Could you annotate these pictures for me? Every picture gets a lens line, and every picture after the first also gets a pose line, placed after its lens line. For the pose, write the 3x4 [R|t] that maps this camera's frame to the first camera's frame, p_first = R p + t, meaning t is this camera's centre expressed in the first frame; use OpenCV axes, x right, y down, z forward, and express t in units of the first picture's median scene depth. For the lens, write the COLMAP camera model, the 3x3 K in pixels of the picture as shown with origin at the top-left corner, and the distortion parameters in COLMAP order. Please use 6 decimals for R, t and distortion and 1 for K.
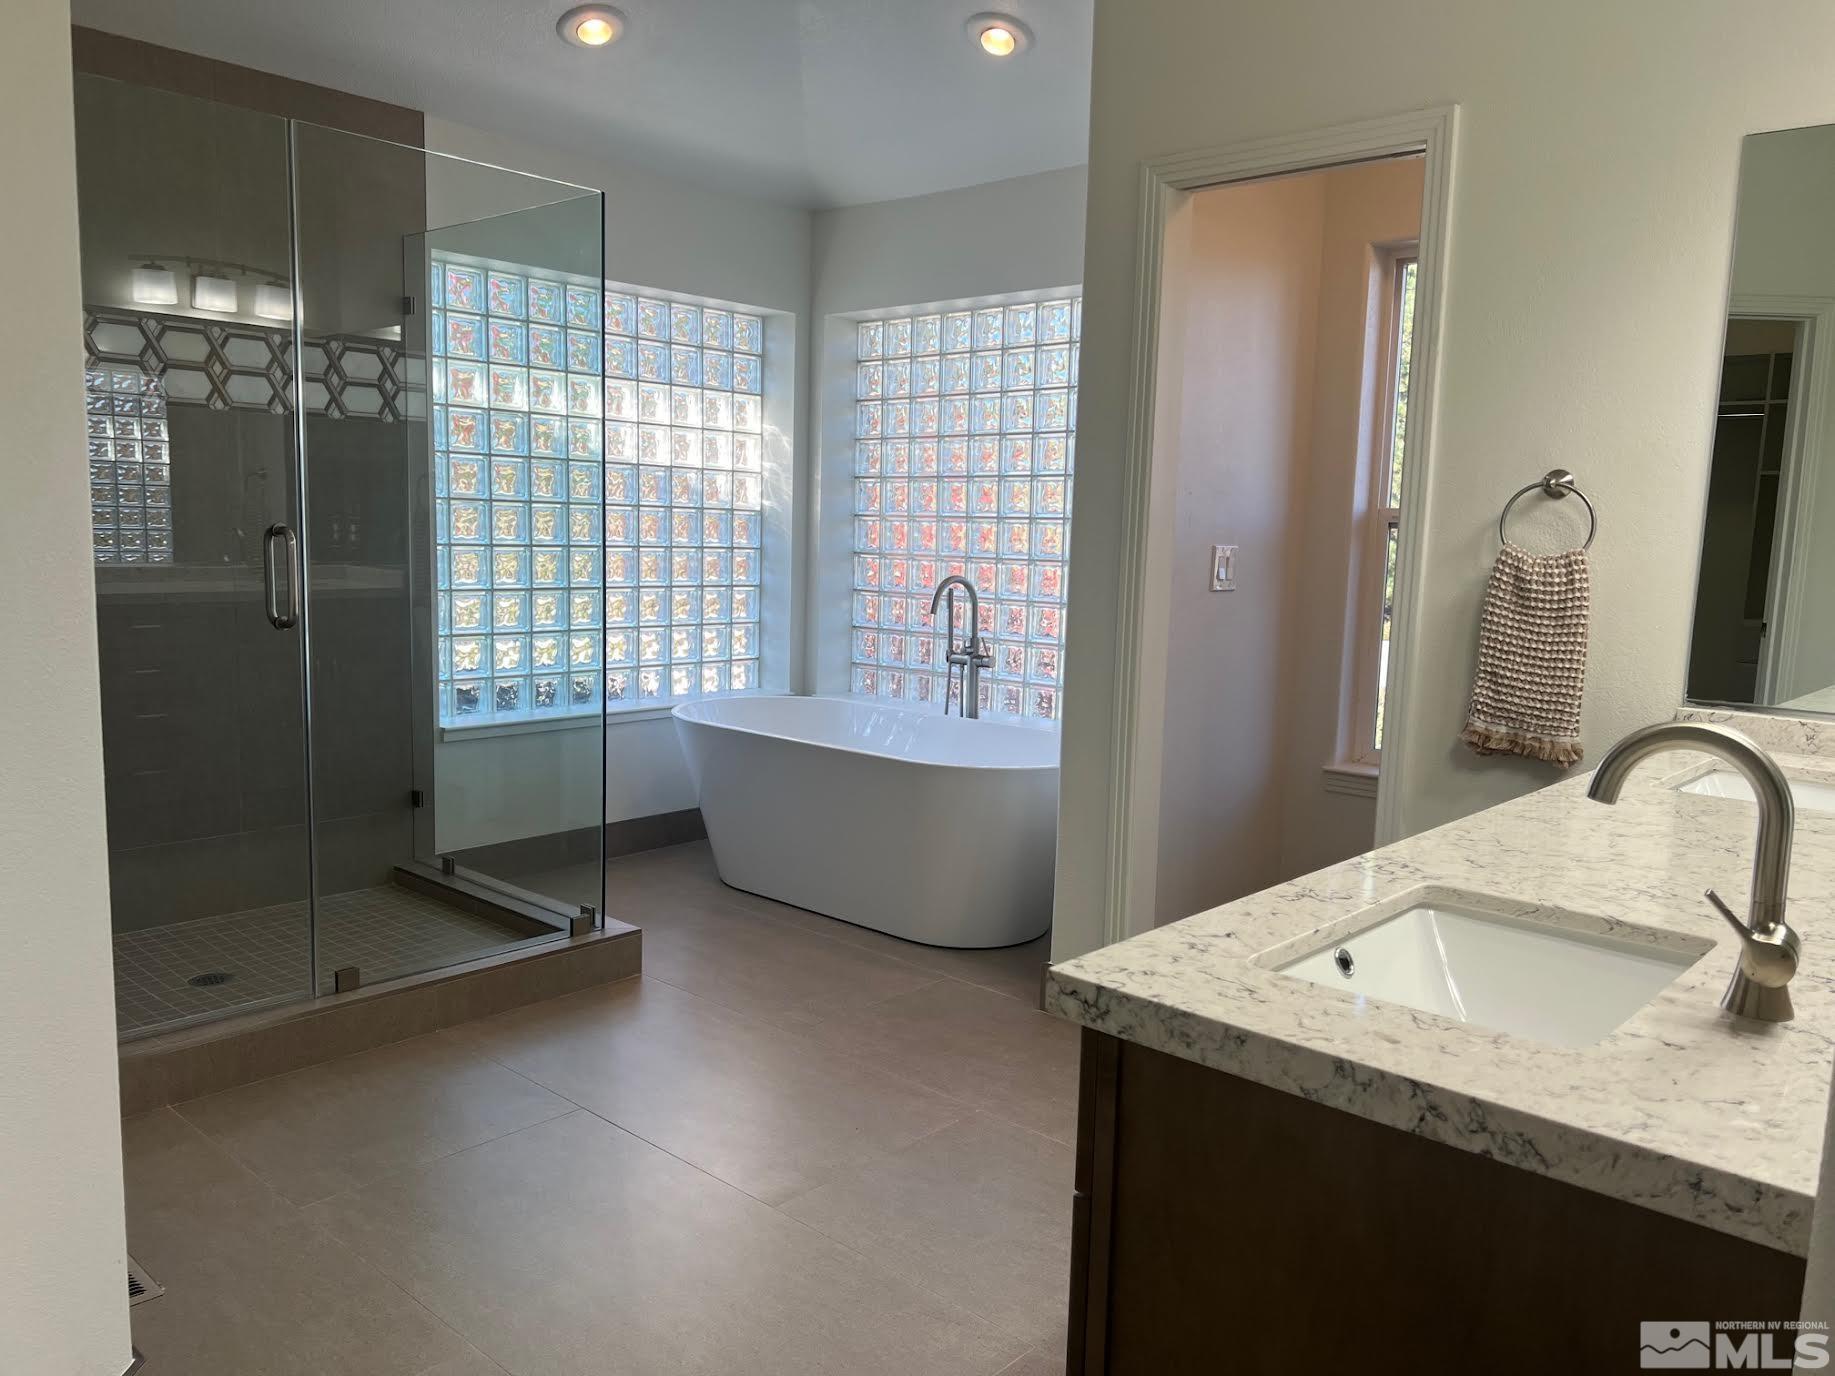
lens RADIAL K [[1373.3, 0, 915.1], [0, 1373.3, 699.9], [0, 0, 1]] dist [0.071216, -0.081837]
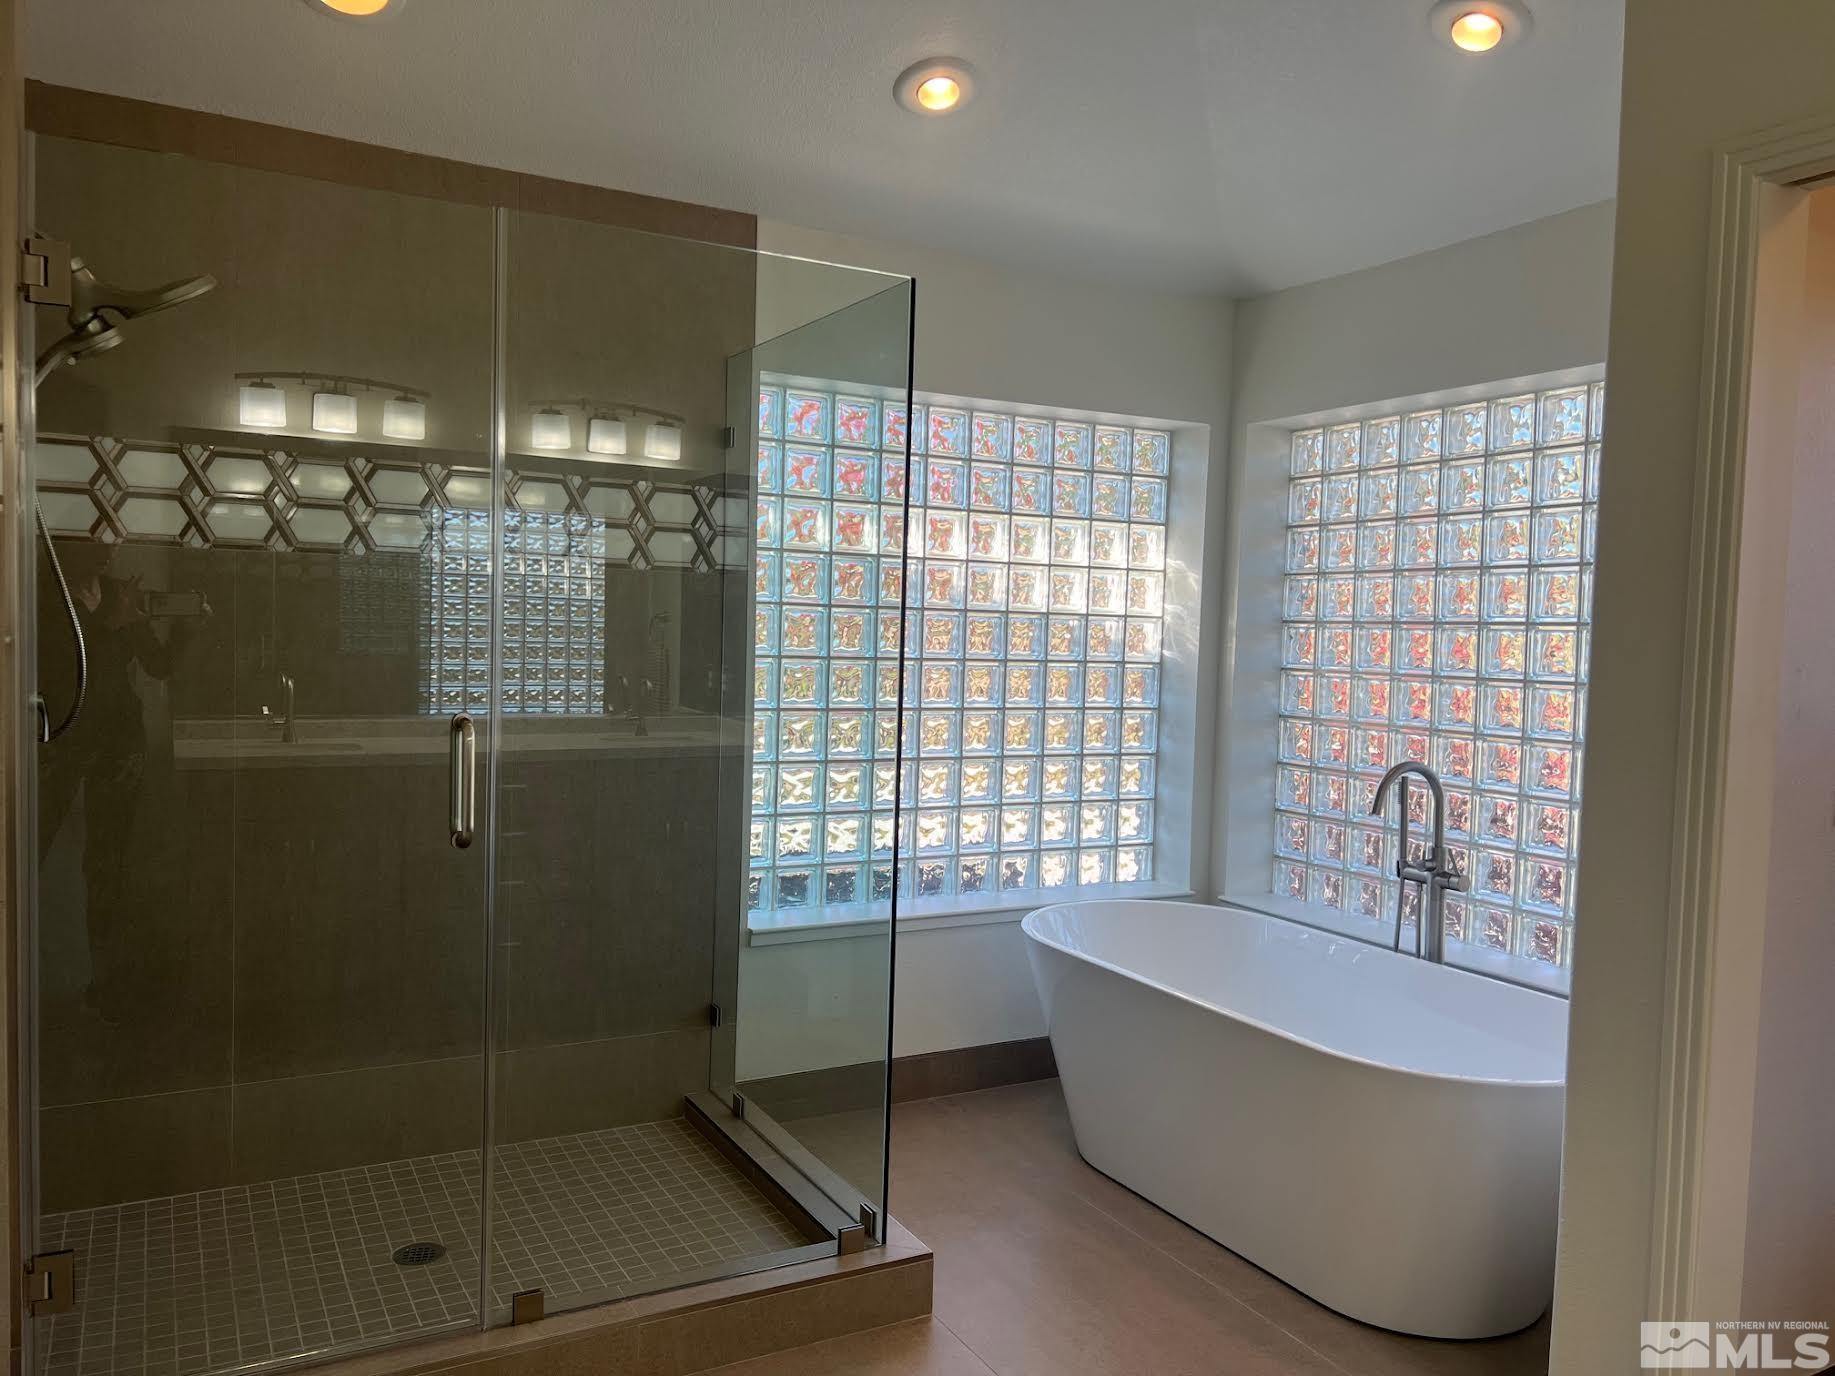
lens RADIAL K [[1373.3, 0, 920.8], [0, 1373.3, 688.8], [0, 0, 1]] dist [0.071216, -0.081837]
pose [[0.943993, 0.016177, -0.329570, 0.026099], [-0.046661, 0.995305, -0.084798, -0.054687], [0.326651, 0.095427, 0.940315, 0.221286]]
